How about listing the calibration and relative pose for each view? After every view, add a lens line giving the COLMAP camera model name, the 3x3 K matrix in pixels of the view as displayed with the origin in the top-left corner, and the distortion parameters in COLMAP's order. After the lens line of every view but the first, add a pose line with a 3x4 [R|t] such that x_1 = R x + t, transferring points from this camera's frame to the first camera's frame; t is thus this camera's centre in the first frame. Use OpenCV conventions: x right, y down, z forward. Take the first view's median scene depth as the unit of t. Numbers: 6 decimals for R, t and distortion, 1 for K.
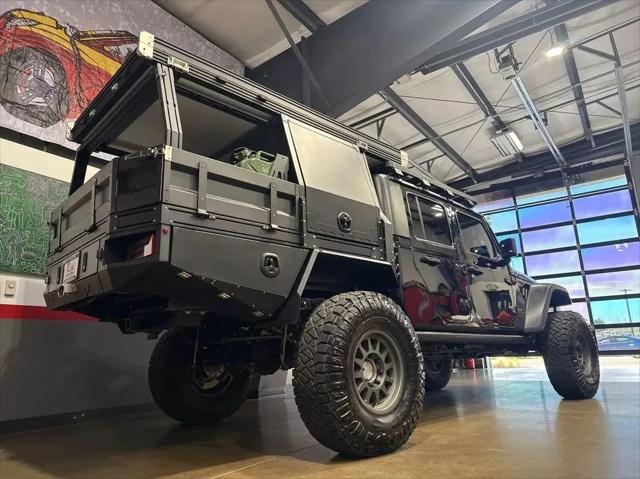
lens RADIAL K [[461.2, 0, 320.0], [0, 461.2, 239.5], [0, 0, 1]] dist [0.084020, -0.104771]
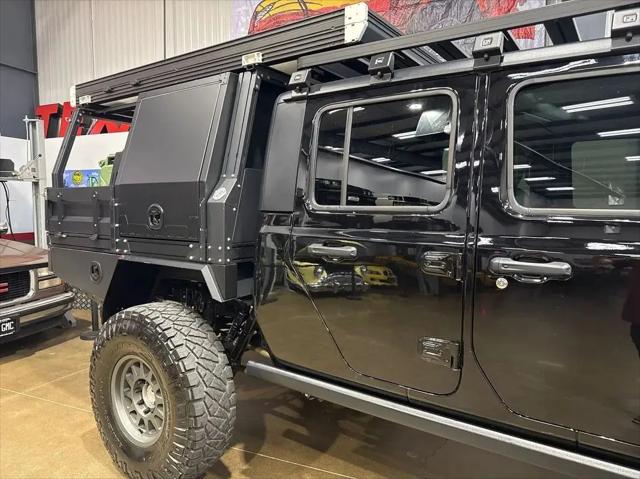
lens RADIAL K [[443.8, 0, 312.4], [0, 443.8, 239.7], [0, 0, 1]] dist [0.046743, -0.030554]
pose [[0.193098, 0.107251, -0.975300, 0.708996], [0.226369, 0.962322, 0.150642, -0.043863], [0.954710, -0.249866, 0.161544, 0.917248]]
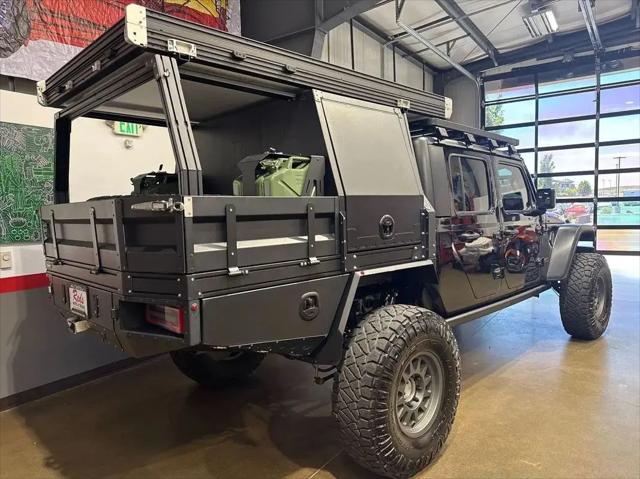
lens RADIAL K [[458.8, 0, 318.6], [0, 458.8, 251.9], [0, 0, 1]] dist [0.054427, -0.048832]
pose [[0.999810, 0.001456, 0.019446, -0.073545], [-0.007712, 0.945421, 0.325759, -0.220456], [-0.017910, -0.325847, 0.945253, 0.146920]]
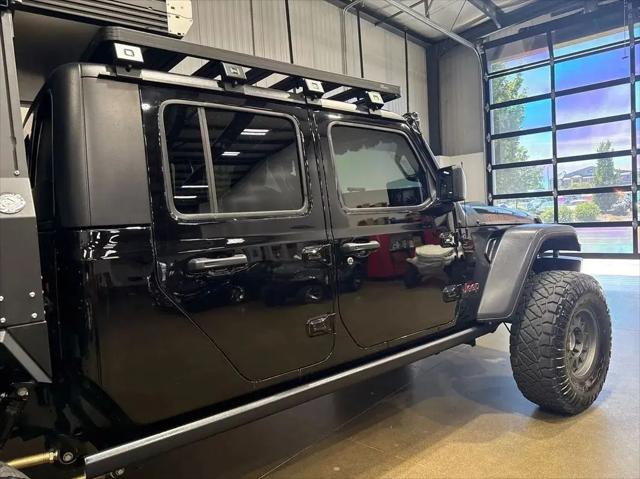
lens RADIAL K [[443.8, 0, 312.4], [0, 443.8, 239.7], [0, 0, 1]] dist [0.046743, -0.030554]
pose [[0.992233, -0.014620, -0.123531, 0.391146], [0.051730, 0.951623, 0.302881, -0.105283], [0.113127, -0.306919, 0.944988, 0.612703]]
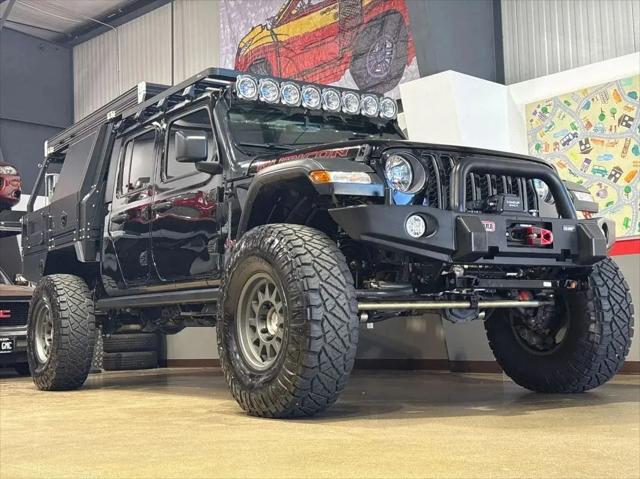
lens RADIAL K [[872.7, 0, 320.0], [0, 872.7, 239.5], [0, 0, 1]] dist [0.209031, -0.454329]
pose [[-0.168051, -0.061230, -0.983875, 1.856345], [0.271051, 0.956729, -0.105838, 0.371499], [0.947782, -0.284467, -0.144183, 1.615940]]
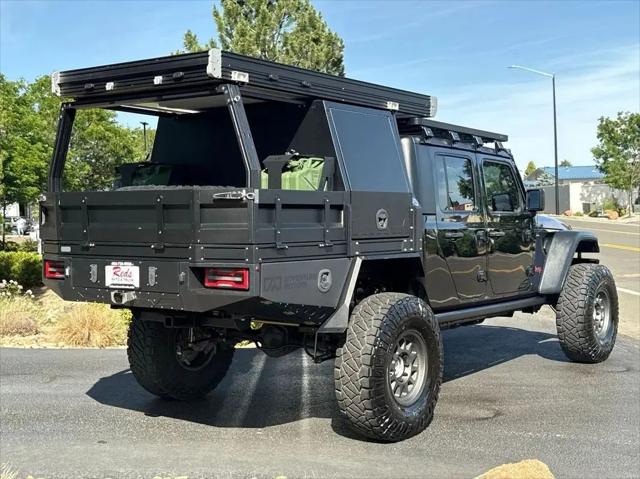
lens RADIAL K [[872.7, 0, 320.0], [0, 872.7, 239.5], [0, 0, 1]] dist [0.209031, -0.454329]
pose [[0.985006, 0.023989, 0.170841, -0.314006], [-0.068372, 0.963476, 0.258921, -0.376397], [-0.158390, -0.266720, 0.950670, -0.593775]]
